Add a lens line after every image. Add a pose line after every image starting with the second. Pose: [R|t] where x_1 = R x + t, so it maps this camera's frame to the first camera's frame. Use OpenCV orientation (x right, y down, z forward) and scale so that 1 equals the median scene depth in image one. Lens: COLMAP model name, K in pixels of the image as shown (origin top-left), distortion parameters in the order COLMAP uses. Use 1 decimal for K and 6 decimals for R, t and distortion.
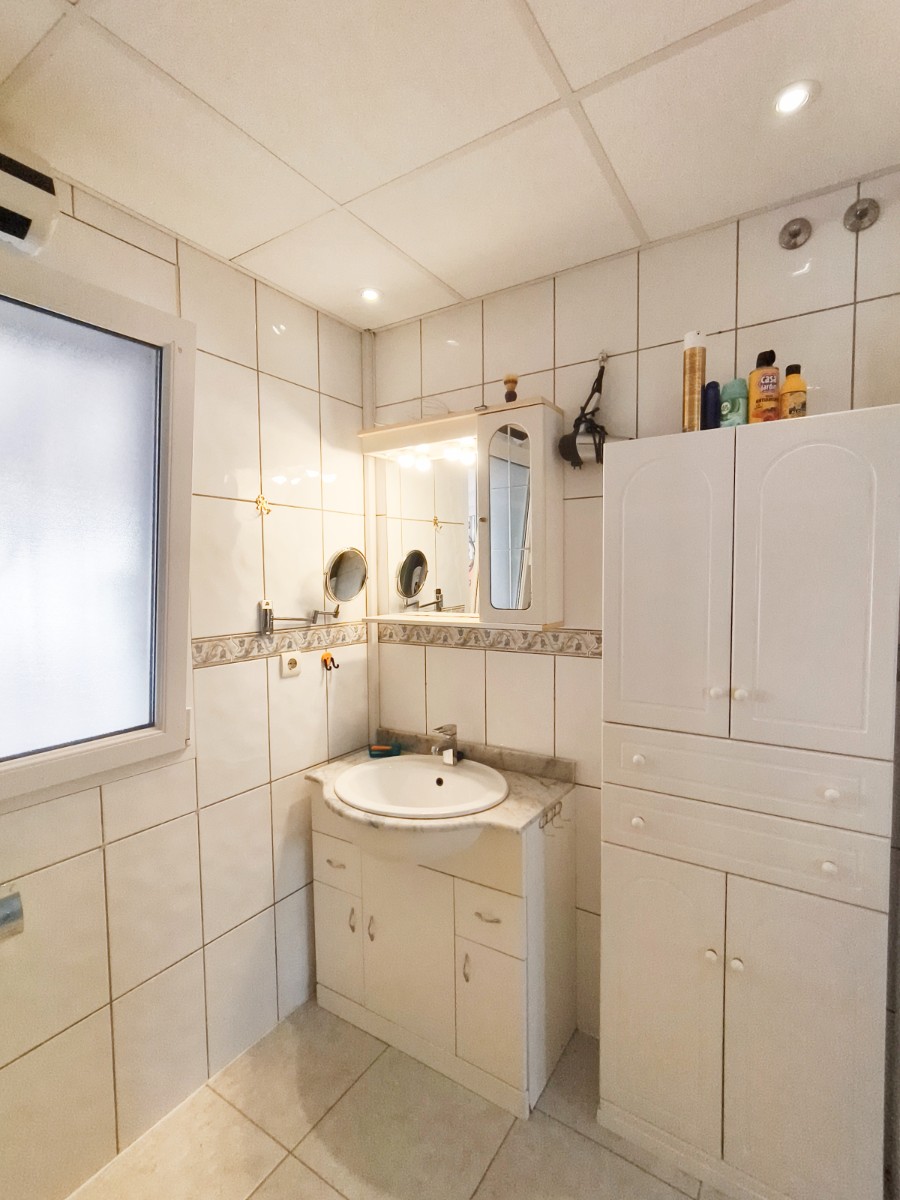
lens RADIAL K [[568.0, 0, 454.2], [0, 568.0, 602.8], [0, 0, 1]] dist [-0.004098, 0.000721]
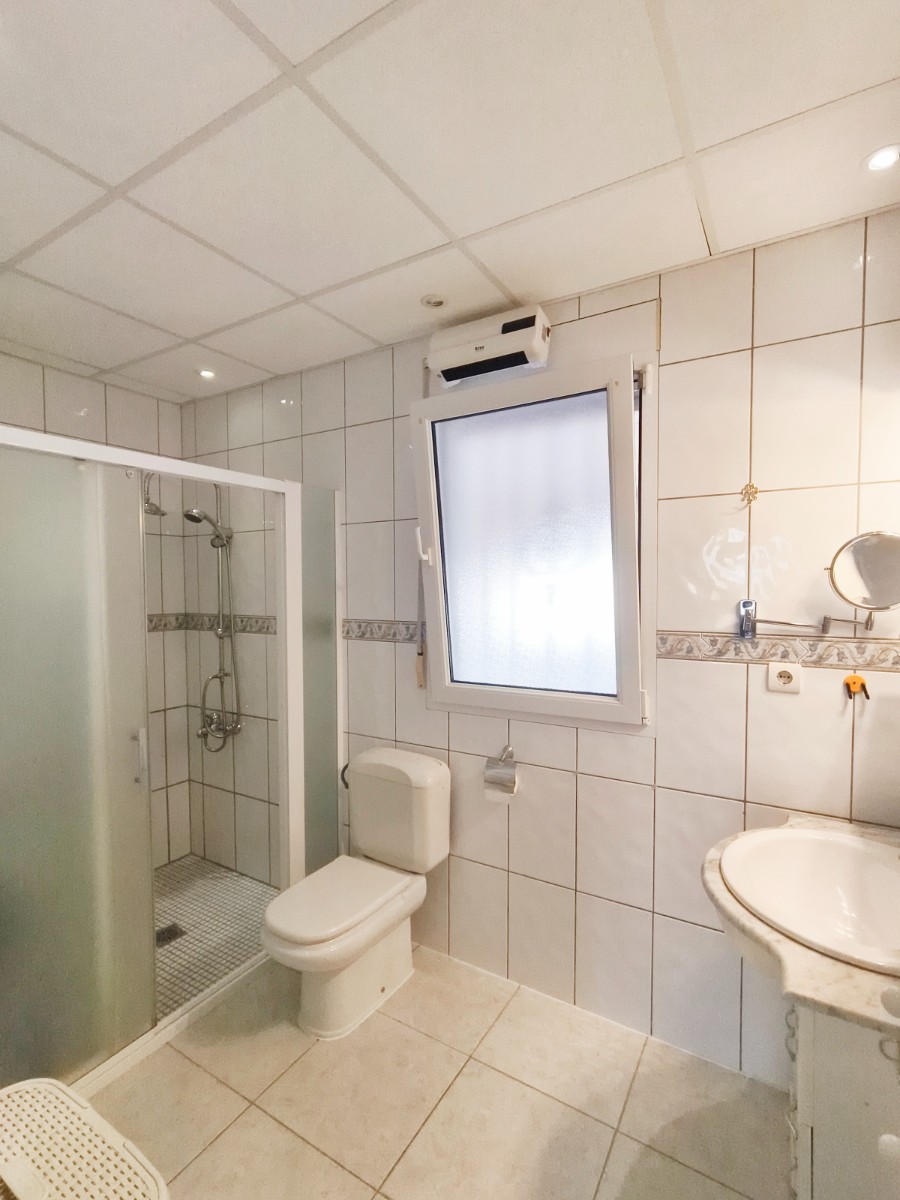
lens RADIAL K [[571.9, 0, 450.0], [0, 571.9, 600.0], [0, 0, 1]] dist [-0.001025, 0.000410]
pose [[0.025418, 0.038651, -0.998929, 0.572314], [-0.042353, 0.998397, 0.037552, -0.018371], [0.998779, 0.041353, 0.027014, 0.505538]]
